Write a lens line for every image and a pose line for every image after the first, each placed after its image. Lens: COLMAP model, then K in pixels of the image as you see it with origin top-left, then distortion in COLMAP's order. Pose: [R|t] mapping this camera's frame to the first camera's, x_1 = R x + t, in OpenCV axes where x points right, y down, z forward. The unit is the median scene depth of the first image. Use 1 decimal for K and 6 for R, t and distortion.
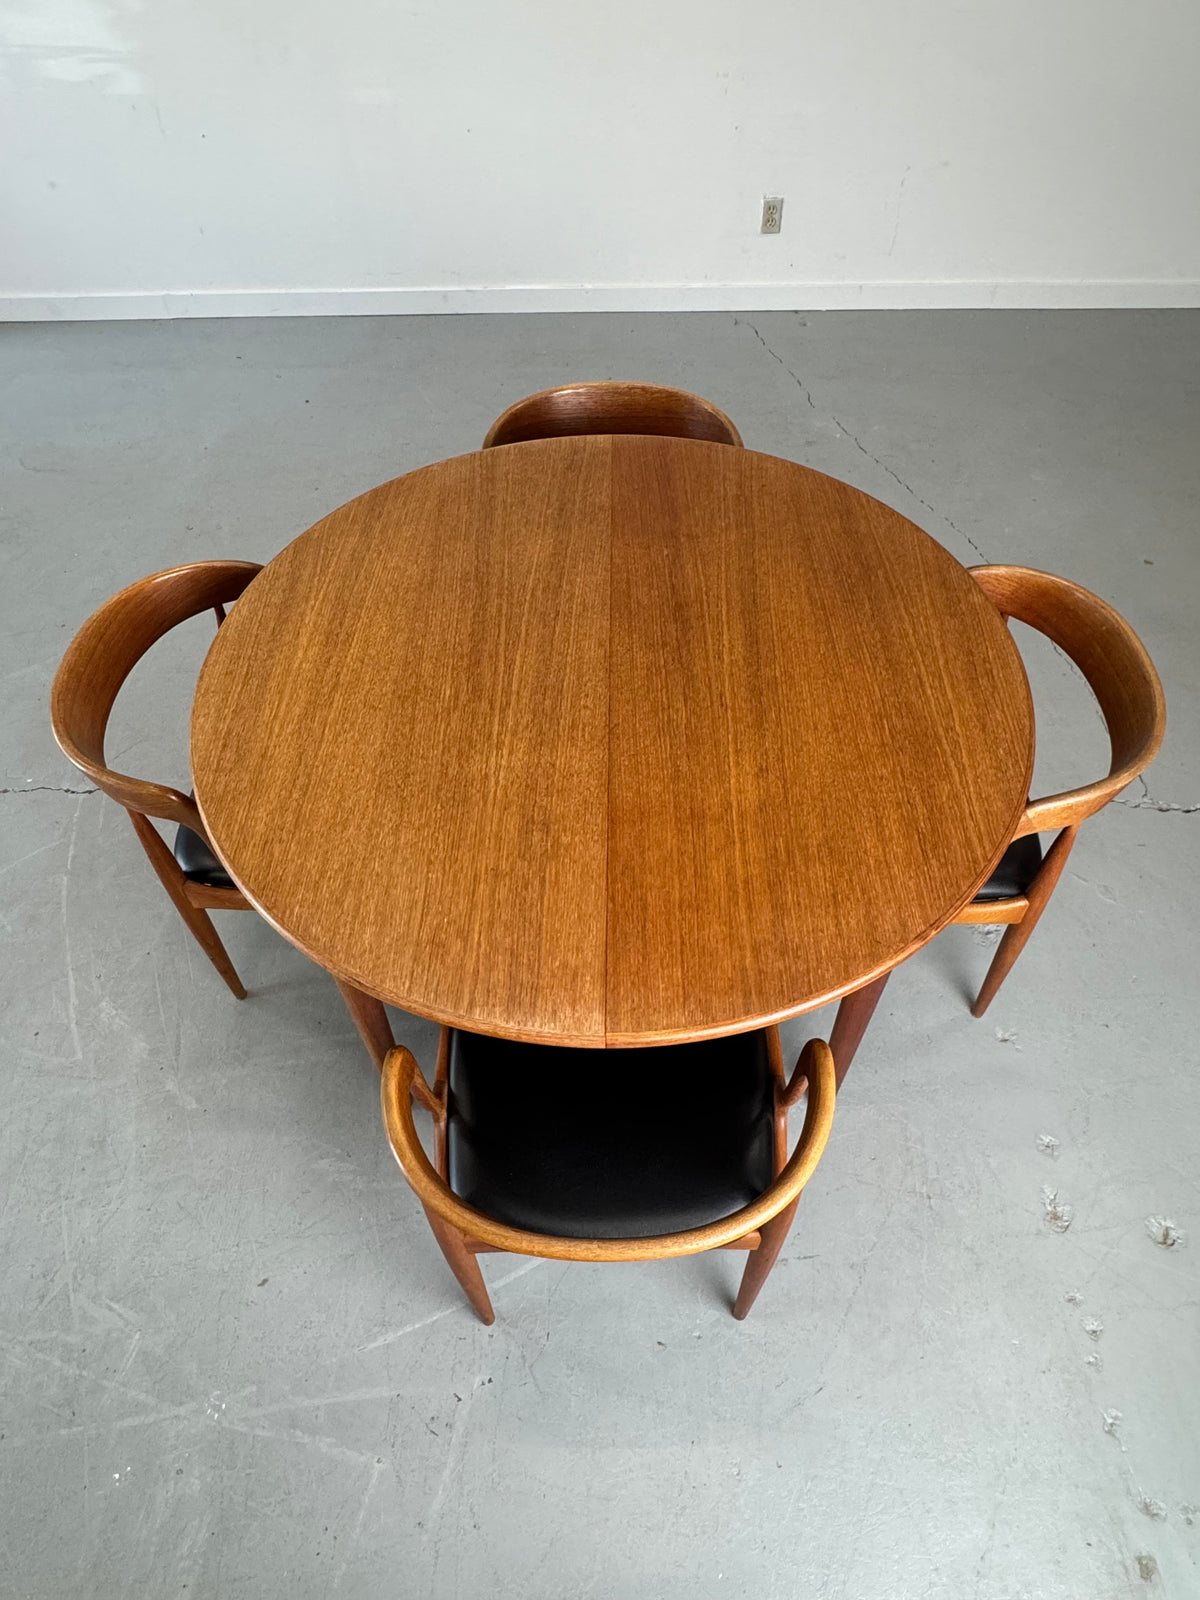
lens RADIAL K [[997.8, 0, 605.0], [0, 997.8, 796.2], [0, 0, 1]] dist [-0.011783, 0.015799]
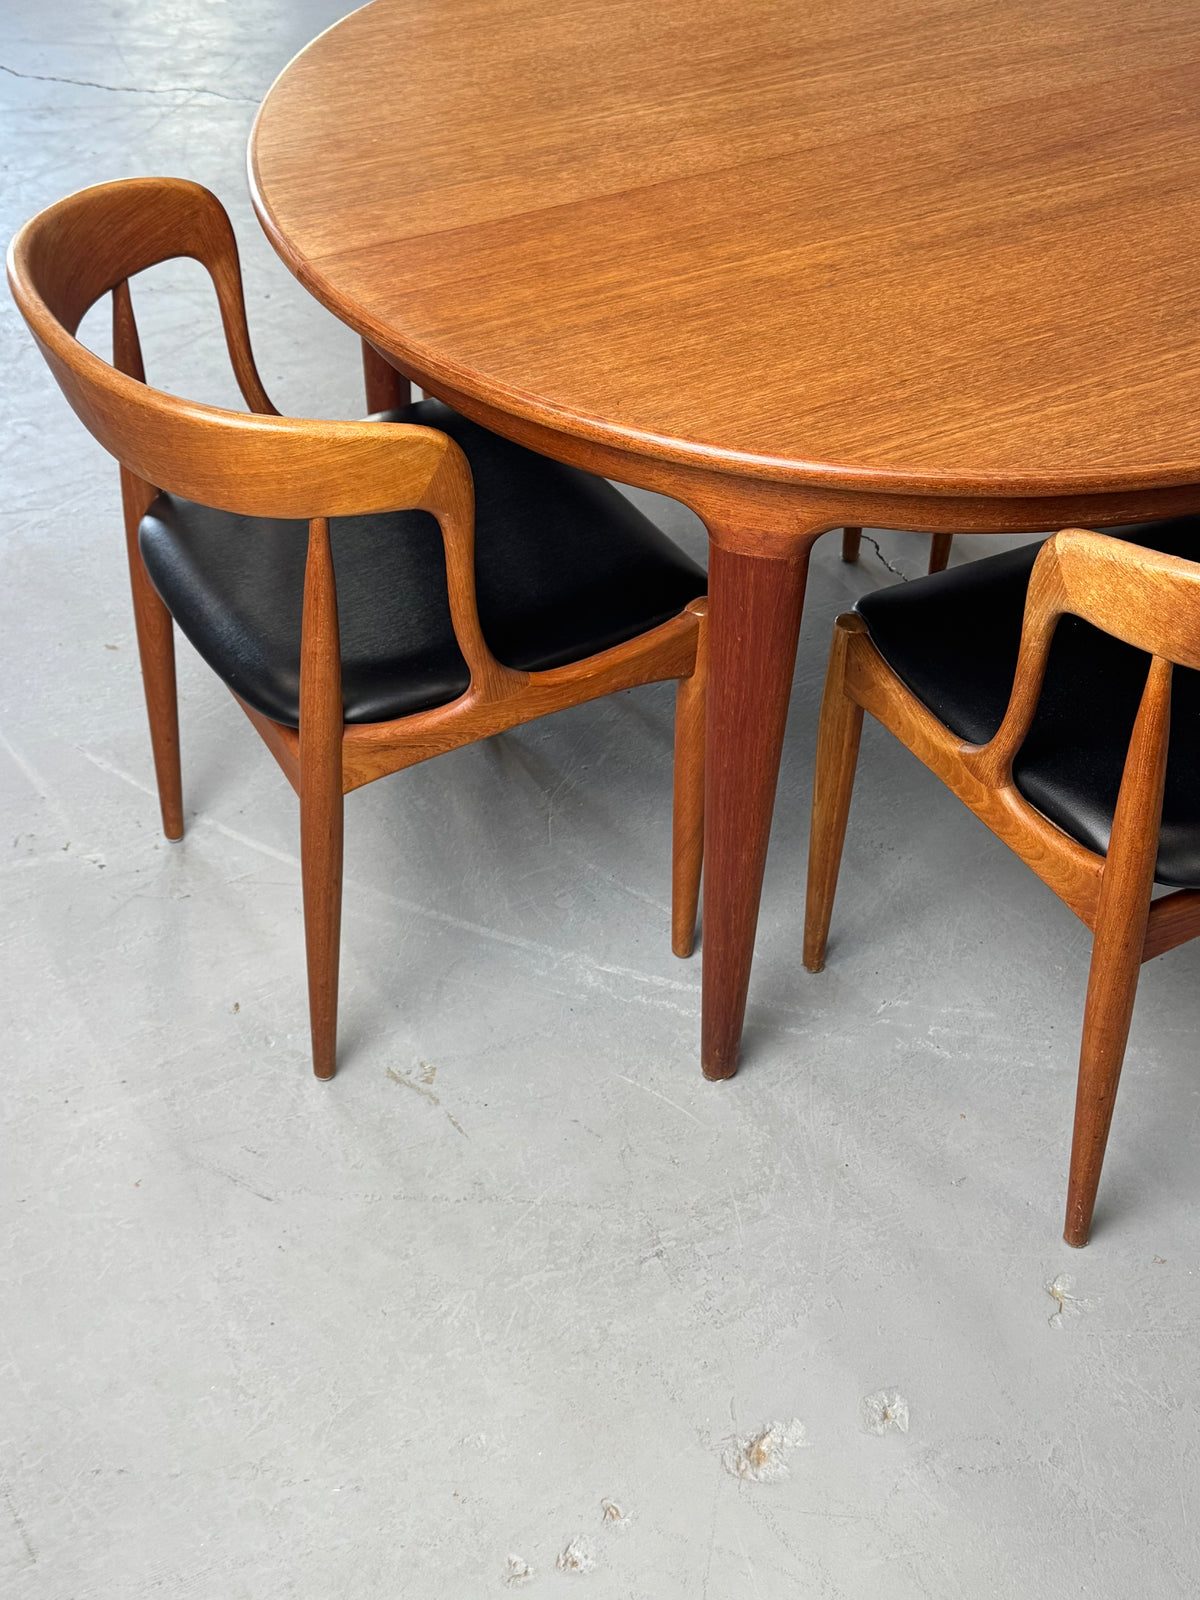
lens RADIAL K [[2002.5, 0, 621.5], [0, 2002.5, 807.3], [0, 0, 1]] dist [0.120298, 0.000000]
pose [[0.492914, 0.587063, -0.642178, 0.978793], [-0.693779, 0.710605, 0.117096, 0.138843], [0.525078, 0.387811, 0.757559, 0.098960]]
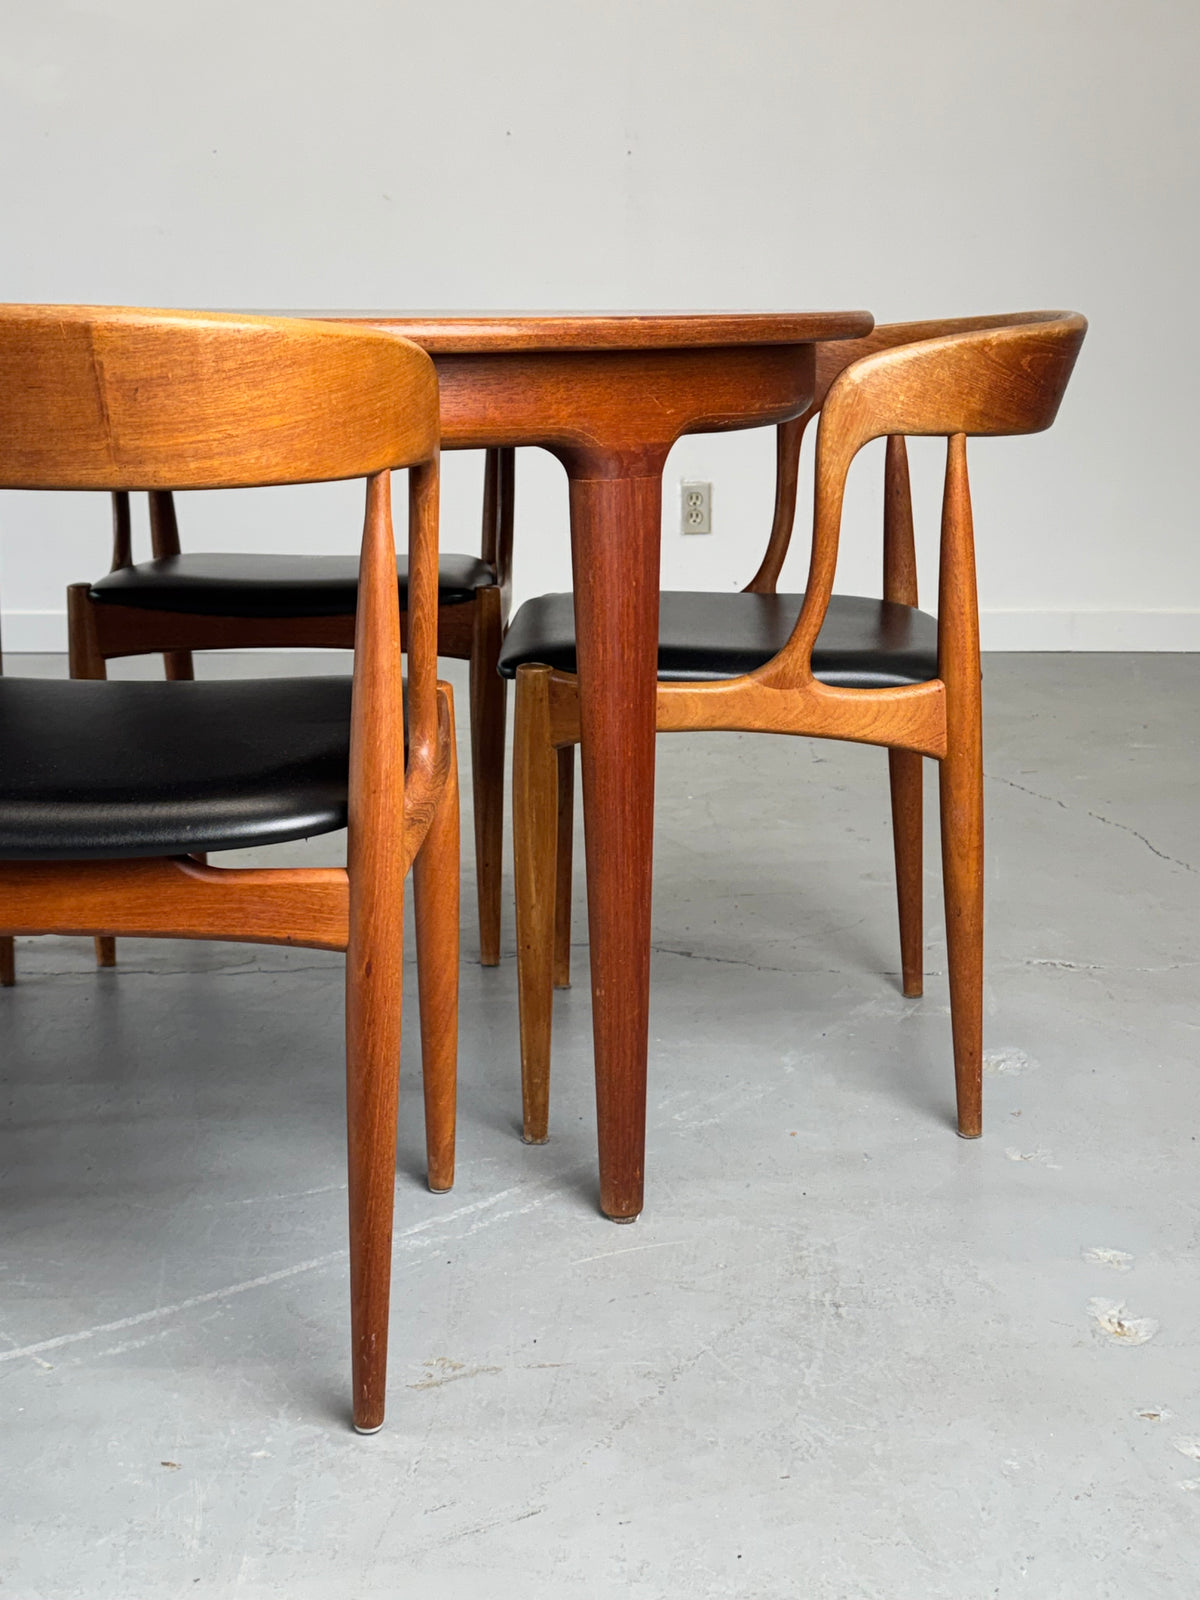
lens RADIAL K [[2083.9, 0, 607.6], [0, 2083.9, 807.6], [0, 0, 1]] dist [0.130338, 0.000000]
pose [[0.999890, 0.012239, 0.008394, 0.239870], [-0.004585, 0.792668, -0.609637, 0.910505], [-0.014115, 0.609531, 0.792637, 0.128319]]
